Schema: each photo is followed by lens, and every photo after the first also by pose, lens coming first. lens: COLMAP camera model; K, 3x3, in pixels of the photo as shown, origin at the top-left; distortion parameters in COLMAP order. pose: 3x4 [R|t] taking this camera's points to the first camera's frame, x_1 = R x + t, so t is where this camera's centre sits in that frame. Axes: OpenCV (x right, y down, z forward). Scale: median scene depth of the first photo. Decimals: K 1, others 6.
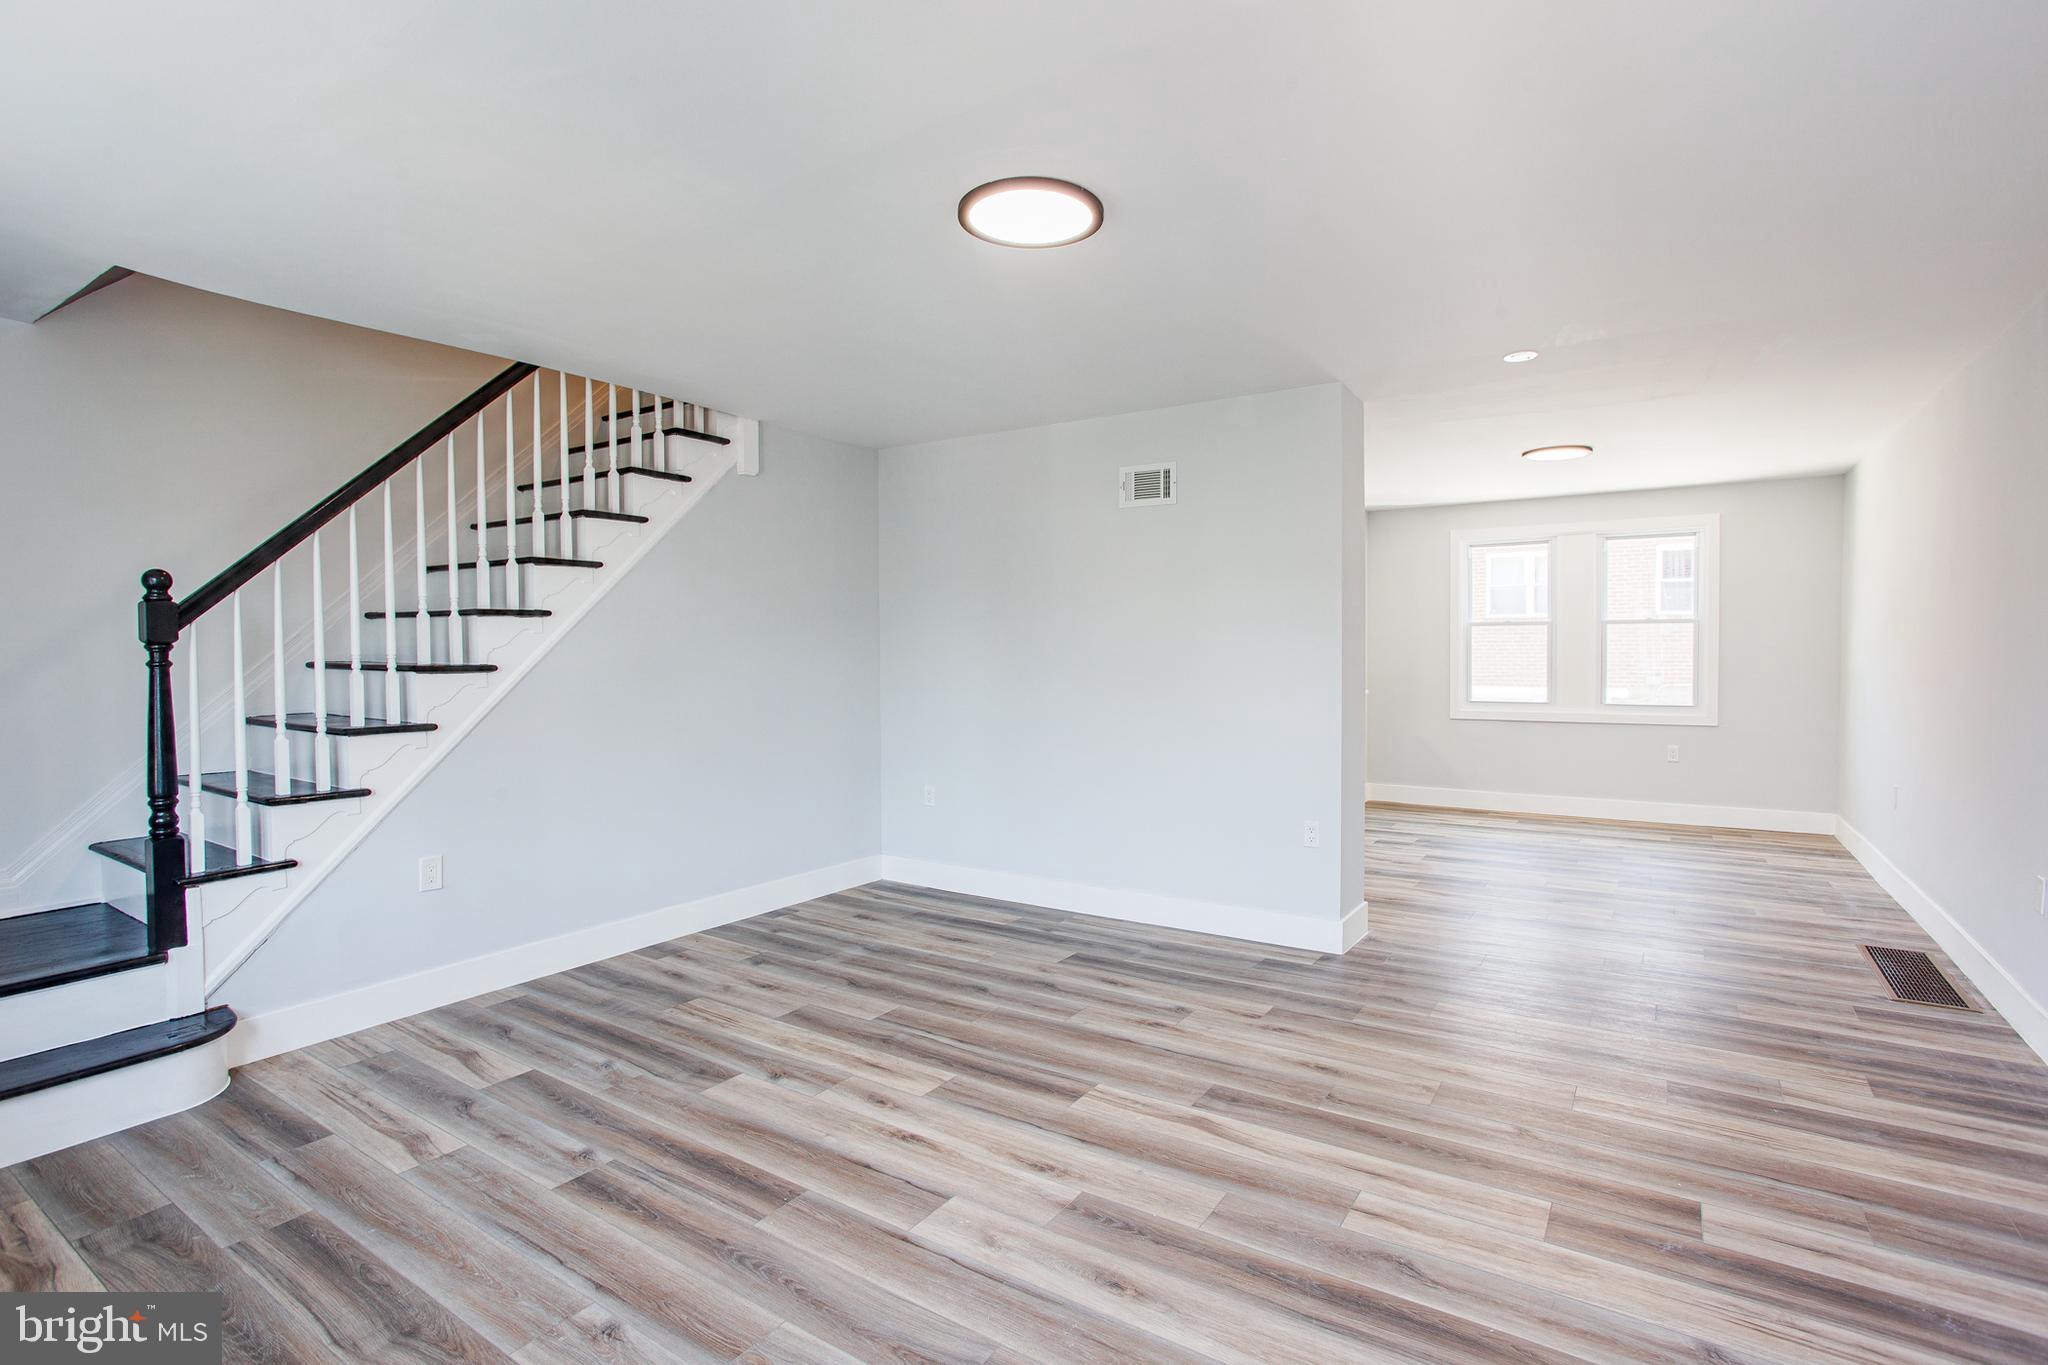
lens RADIAL K [[1013.4, 0, 994.3], [0, 1013.4, 677.0], [0, 0, 1]] dist [-0.031451, 0.010058]
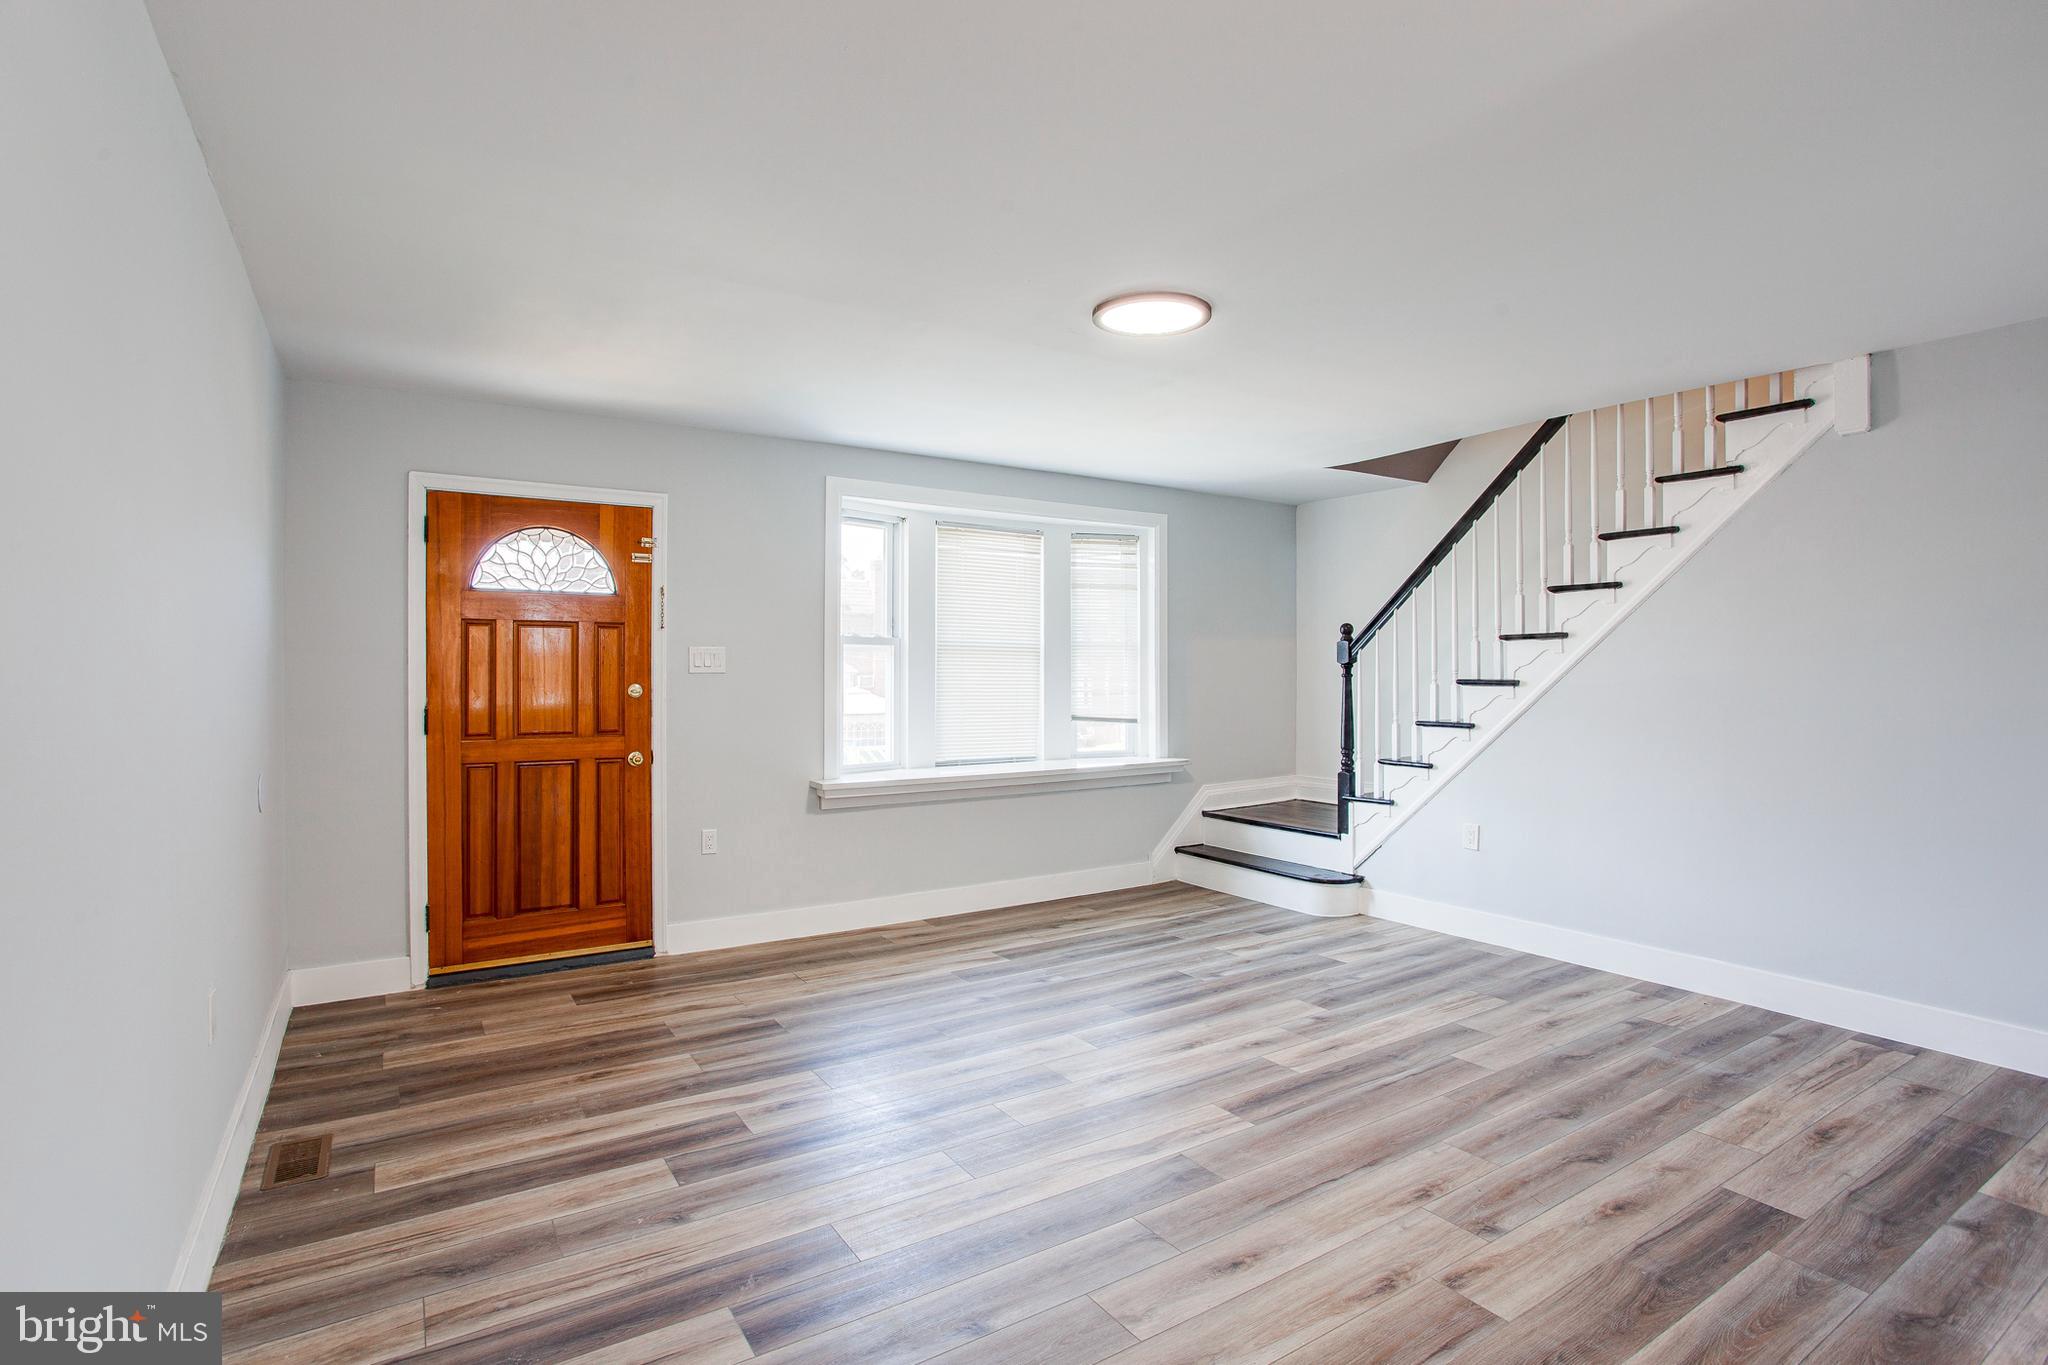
lens RADIAL K [[1013.4, 0, 1035.9], [0, 1013.4, 674.2], [0, 0, 1]] dist [-0.031451, 0.010058]
pose [[-0.382105, 0.007593, -0.924088, 0.877371], [-0.023733, 0.999556, 0.018027, -0.028272], [0.923814, 0.028819, -0.381755, 0.961987]]
